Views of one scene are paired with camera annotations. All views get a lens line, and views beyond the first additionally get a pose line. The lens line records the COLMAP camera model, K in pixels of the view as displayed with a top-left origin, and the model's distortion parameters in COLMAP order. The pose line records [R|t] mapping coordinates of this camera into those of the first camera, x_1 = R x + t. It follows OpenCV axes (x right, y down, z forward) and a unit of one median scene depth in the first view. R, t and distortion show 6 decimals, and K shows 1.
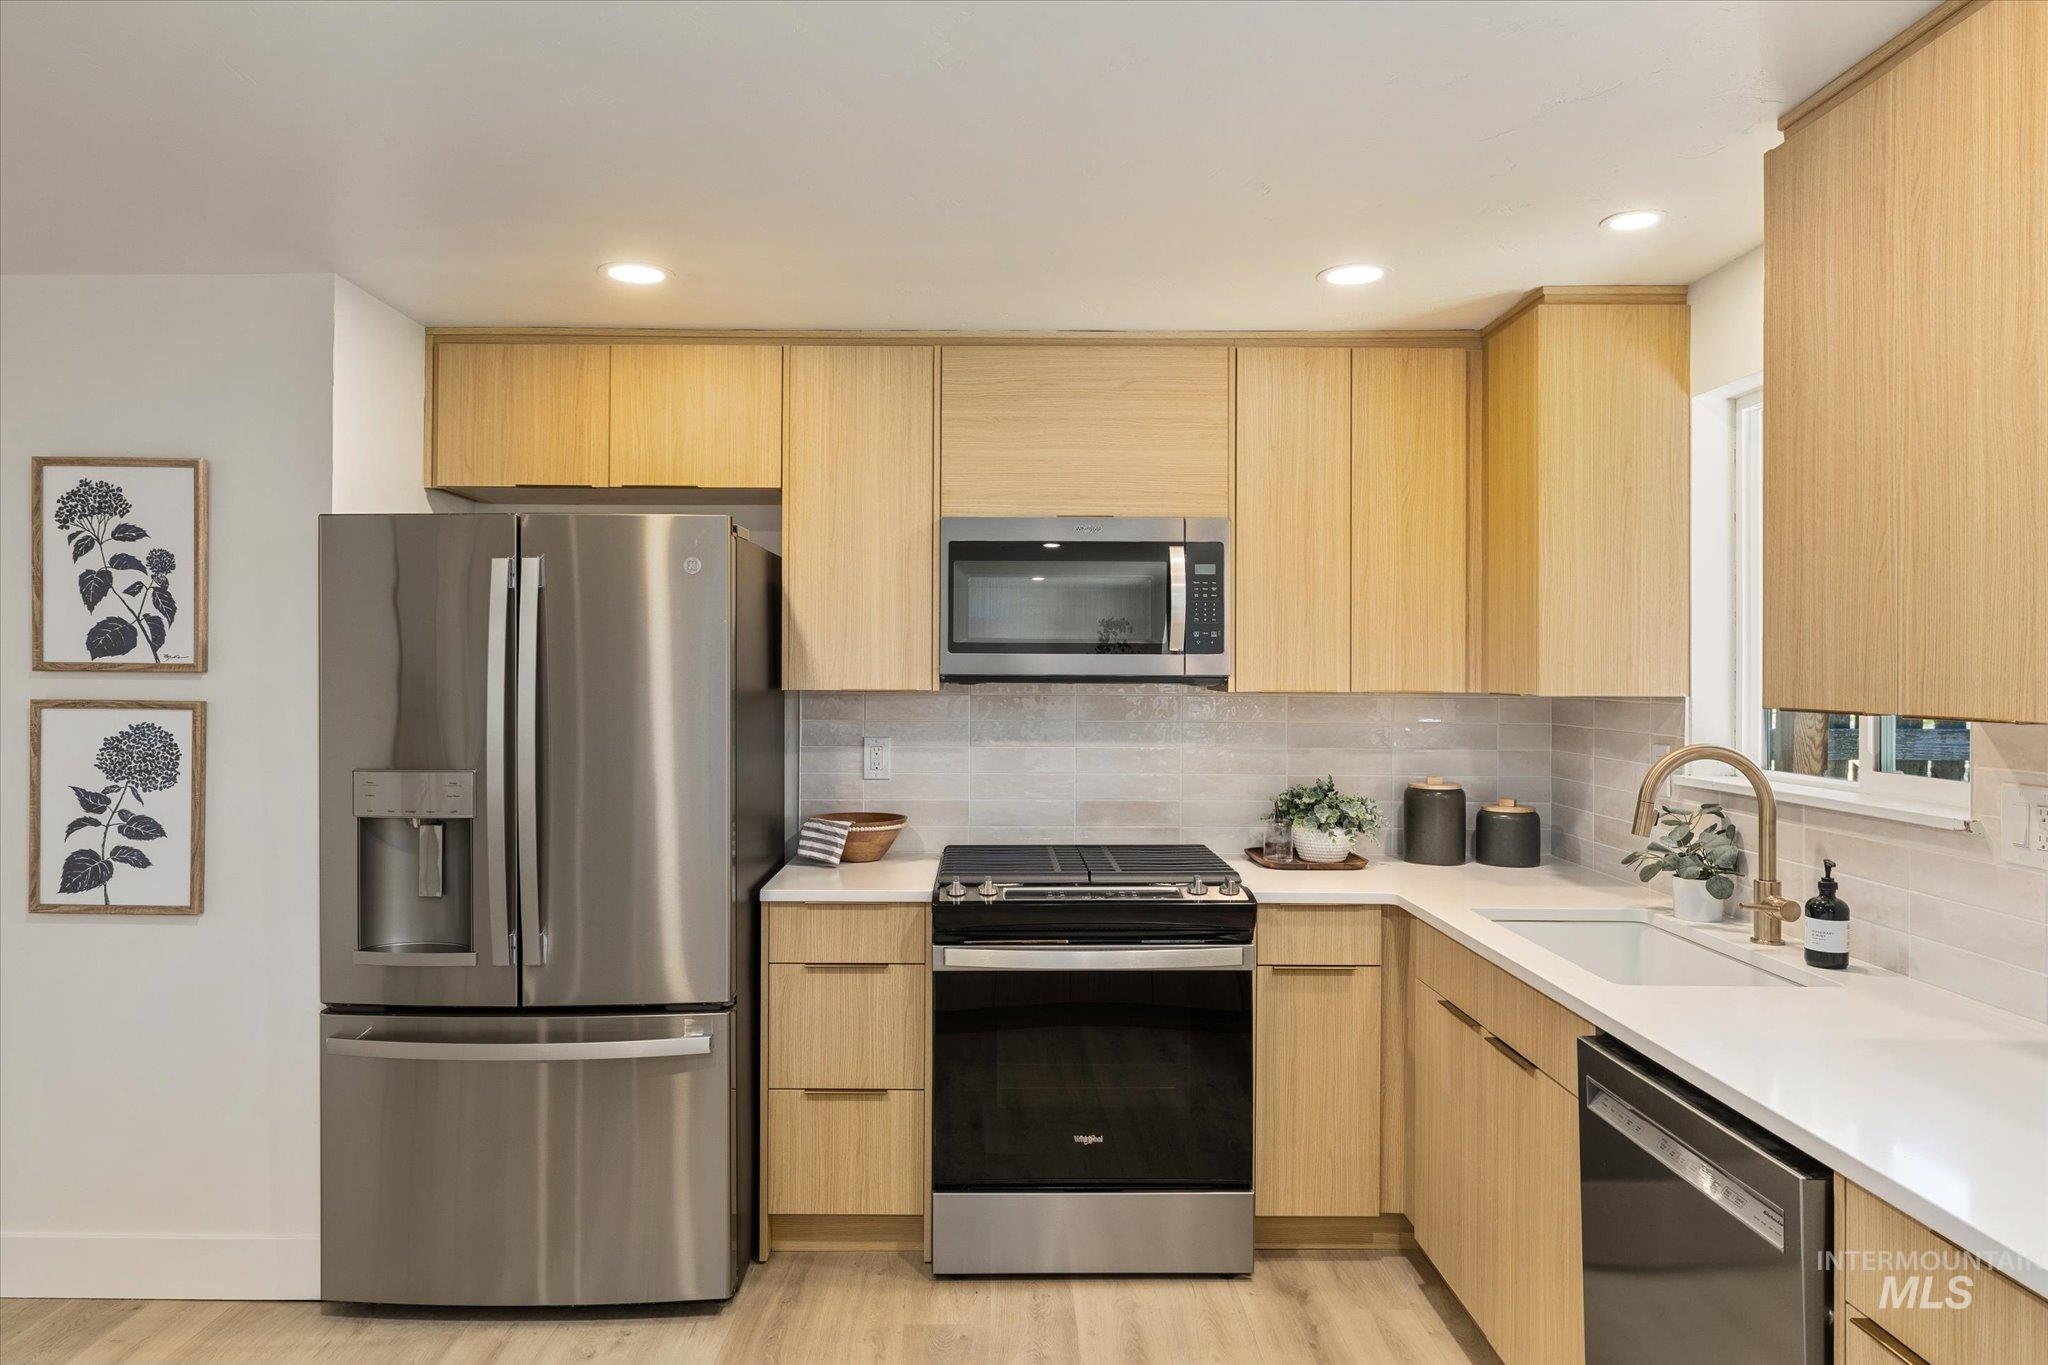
lens RADIAL K [[1310.2, 0, 994.8], [0, 1310.2, 665.2], [0, 0, 1]] dist [-0.002921, 0.004866]
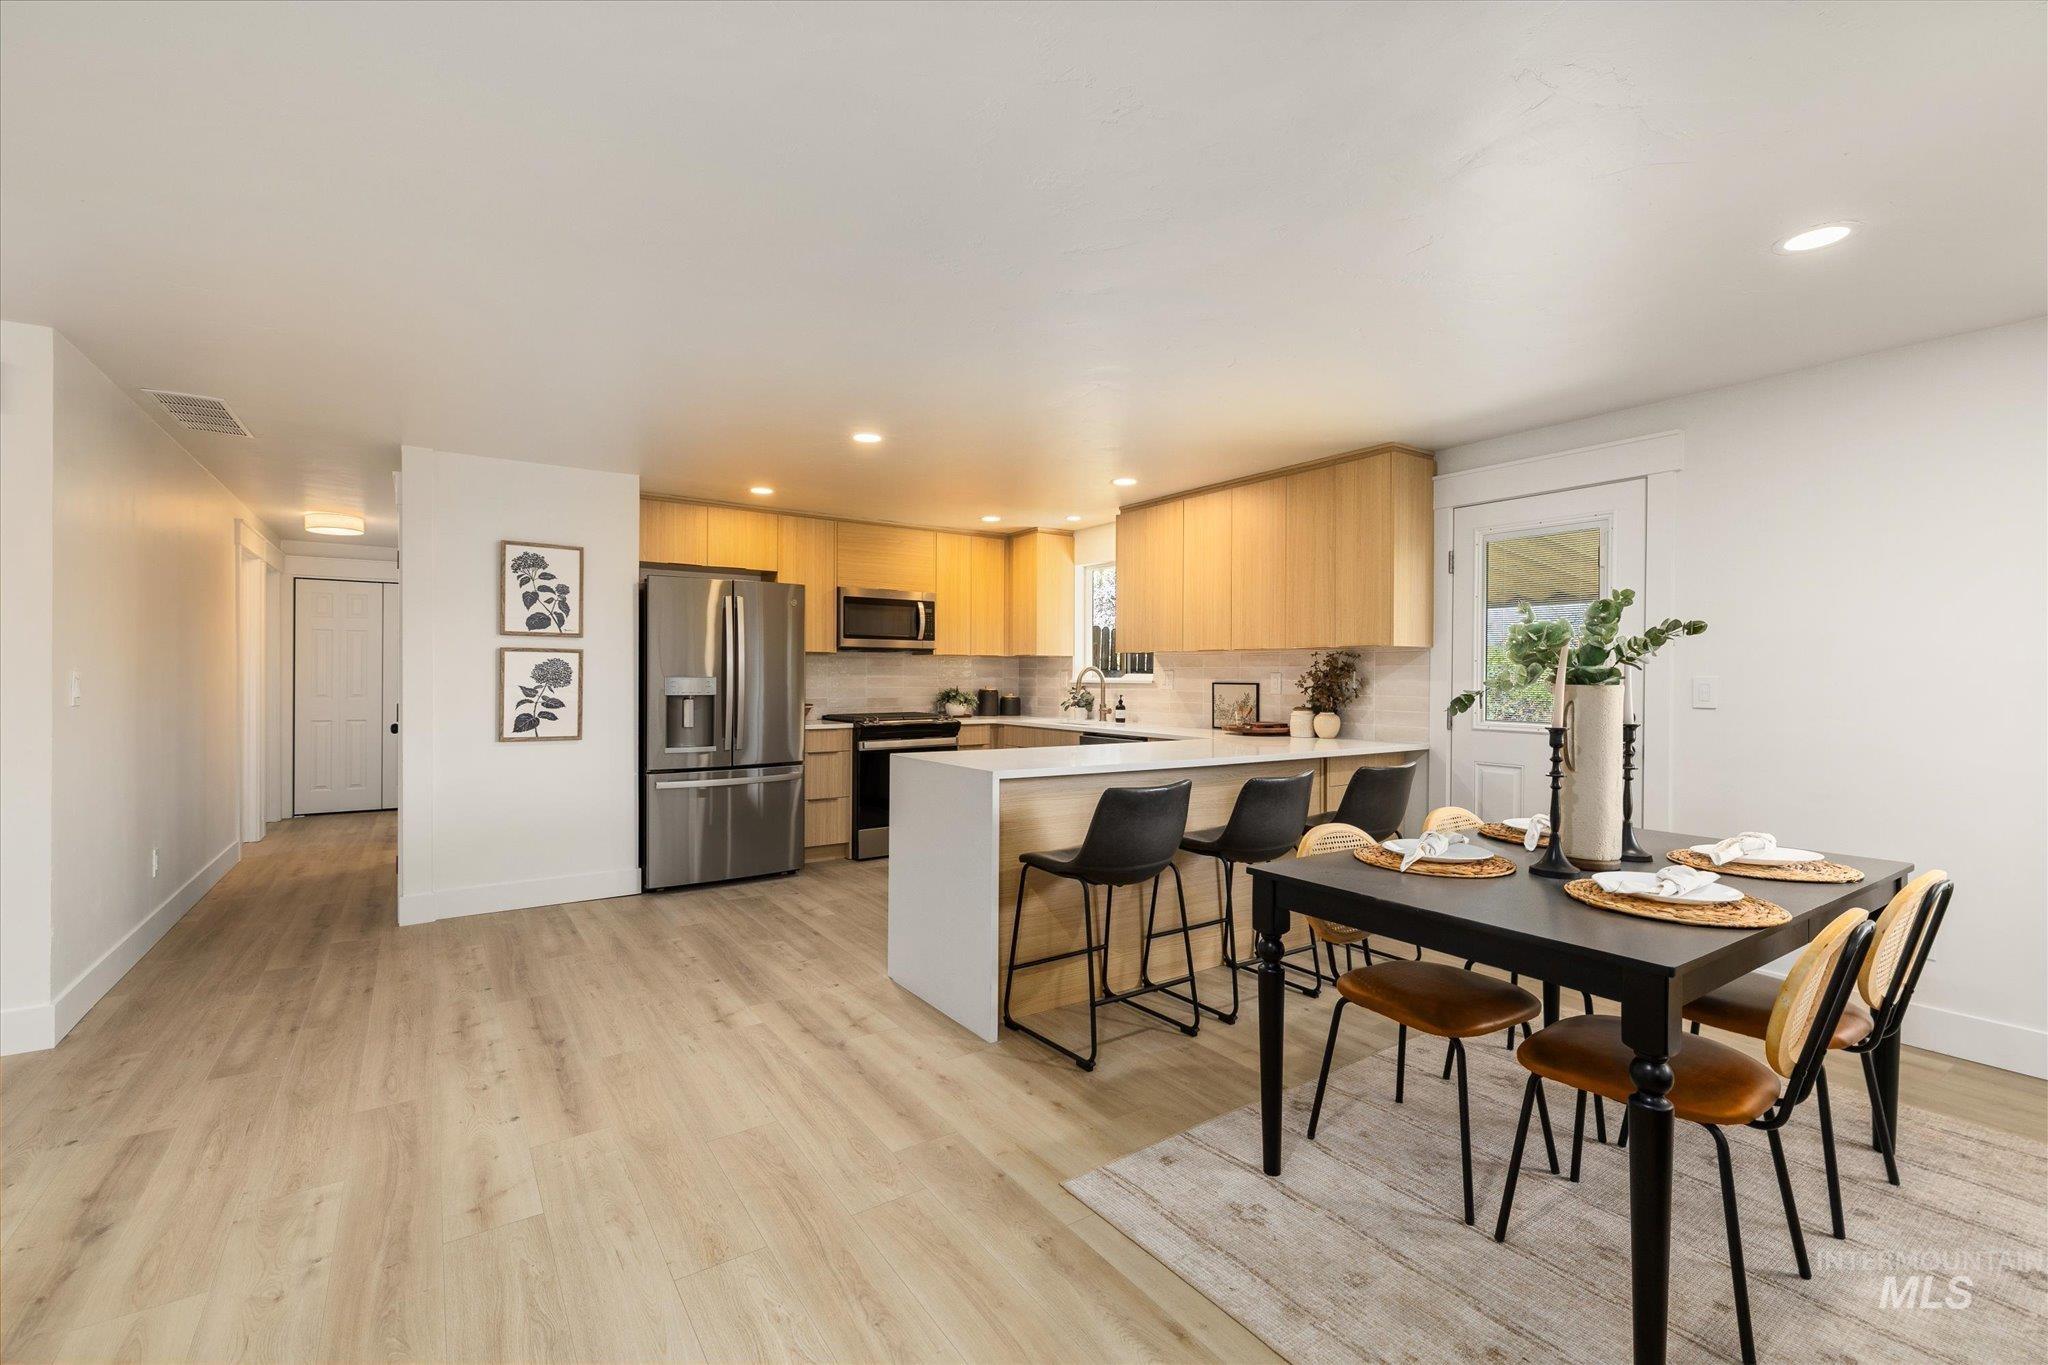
lens RADIAL K [[861.8, 0, 1032.4], [0, 861.8, 676.6], [0, 0, 1]] dist [0.010208, -0.000658]
pose [[0.818516, -0.002057, 0.574480, -0.795188], [-0.002441, 0.999972, 0.007057, 0.060414], [-0.574478, -0.007179, 0.818488, -0.711403]]
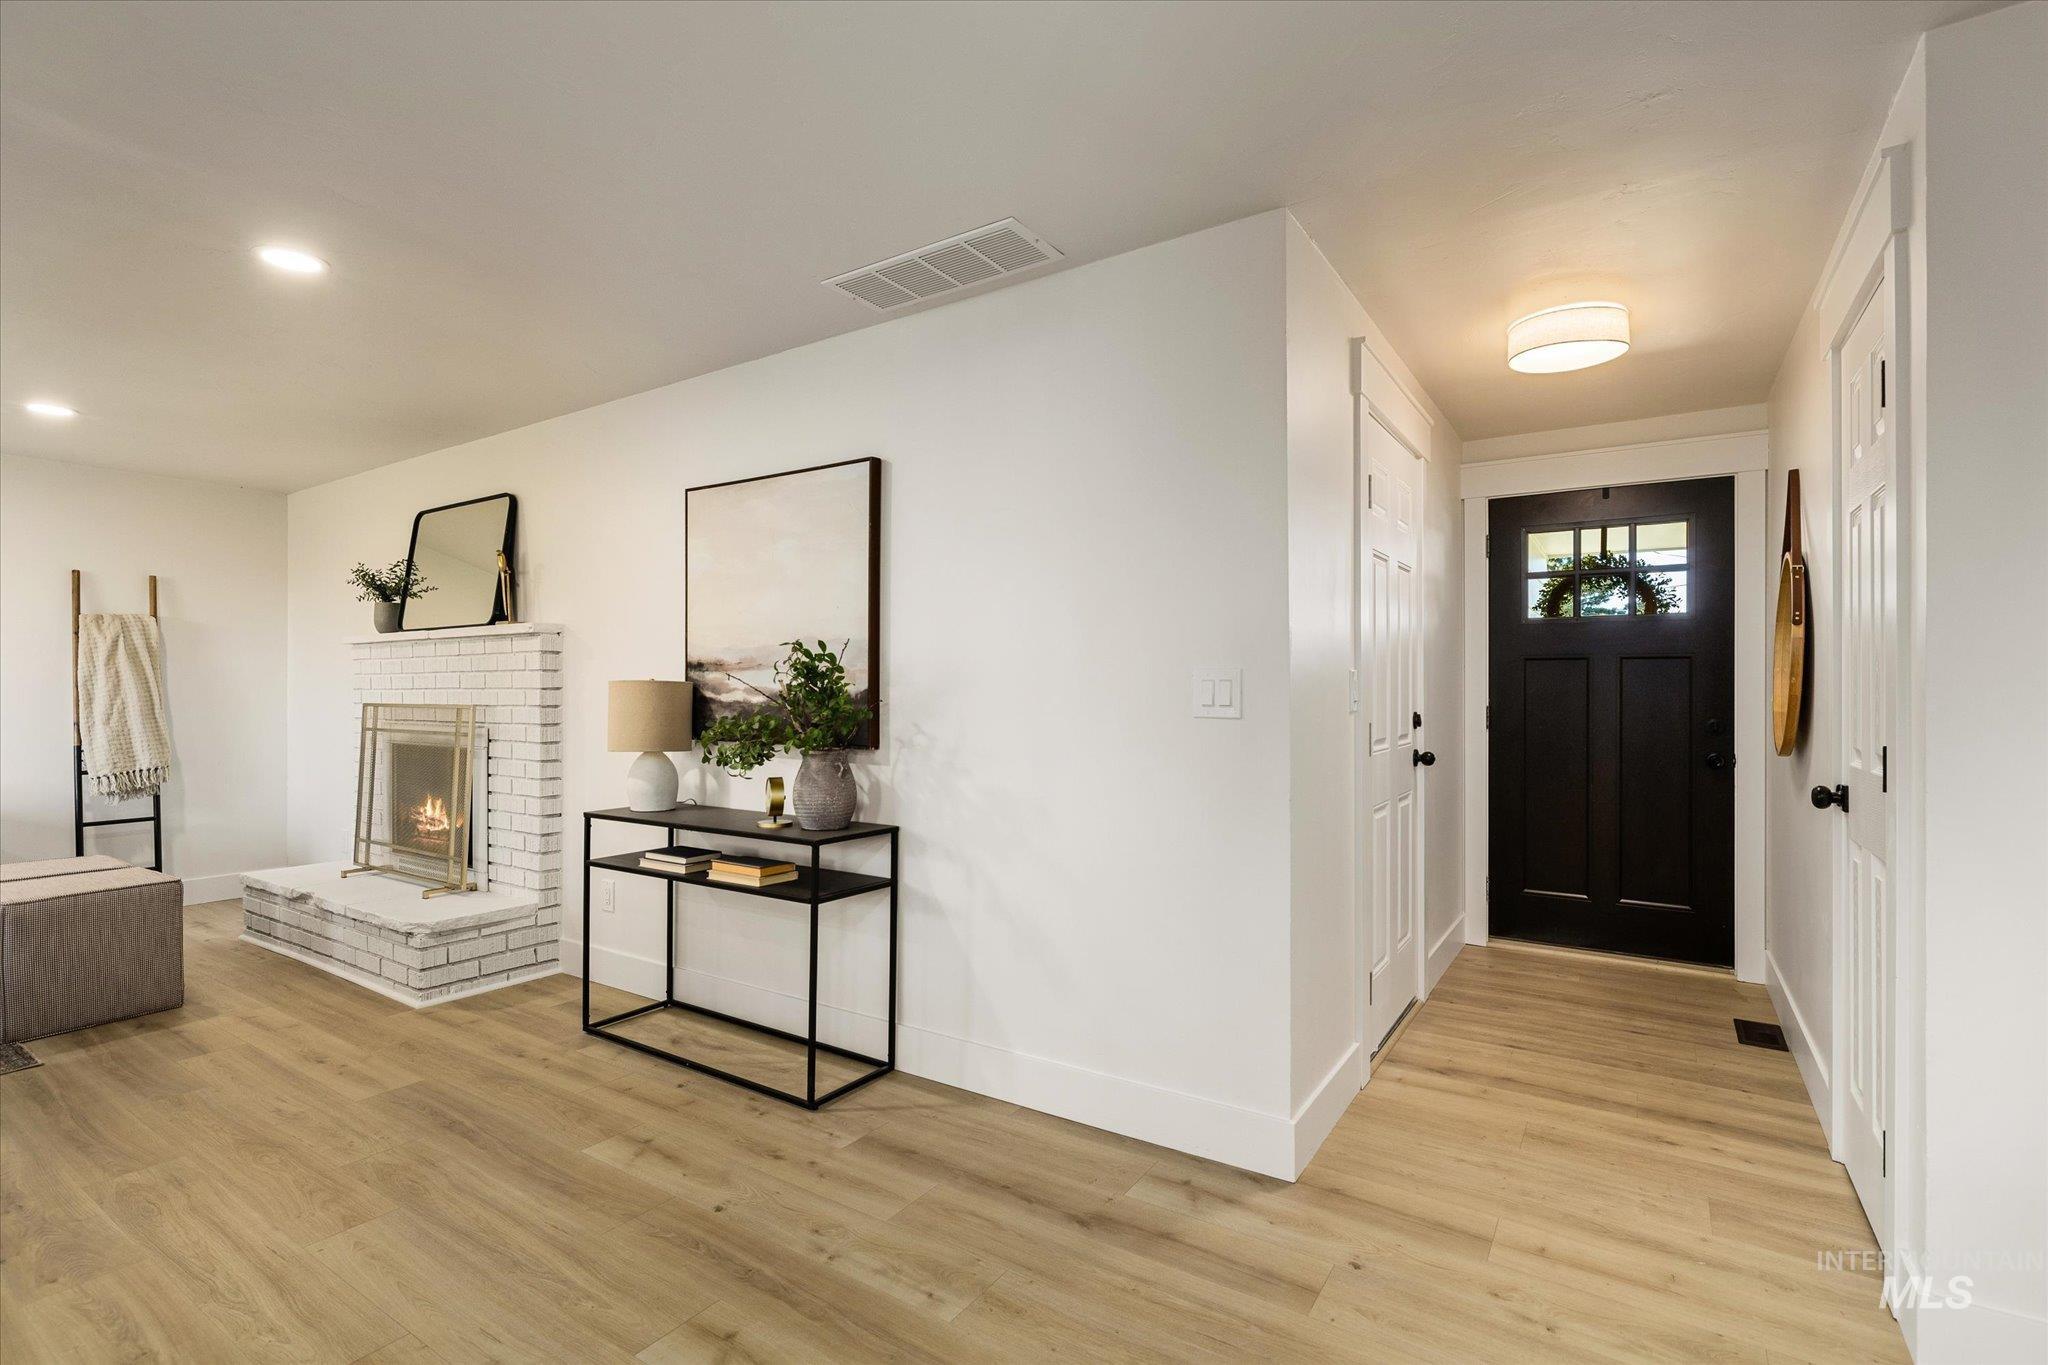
lens RADIAL K [[940.0, 0, 1025.2], [0, 940.0, 687.7], [0, 0, 1]] dist [0.000805, -0.000511]
pose [[-0.550797, -0.009529, -0.834585, -0.403470], [-0.000169, 0.999936, -0.011306, 0.080257], [0.834639, -0.006086, -0.550763, 0.468330]]
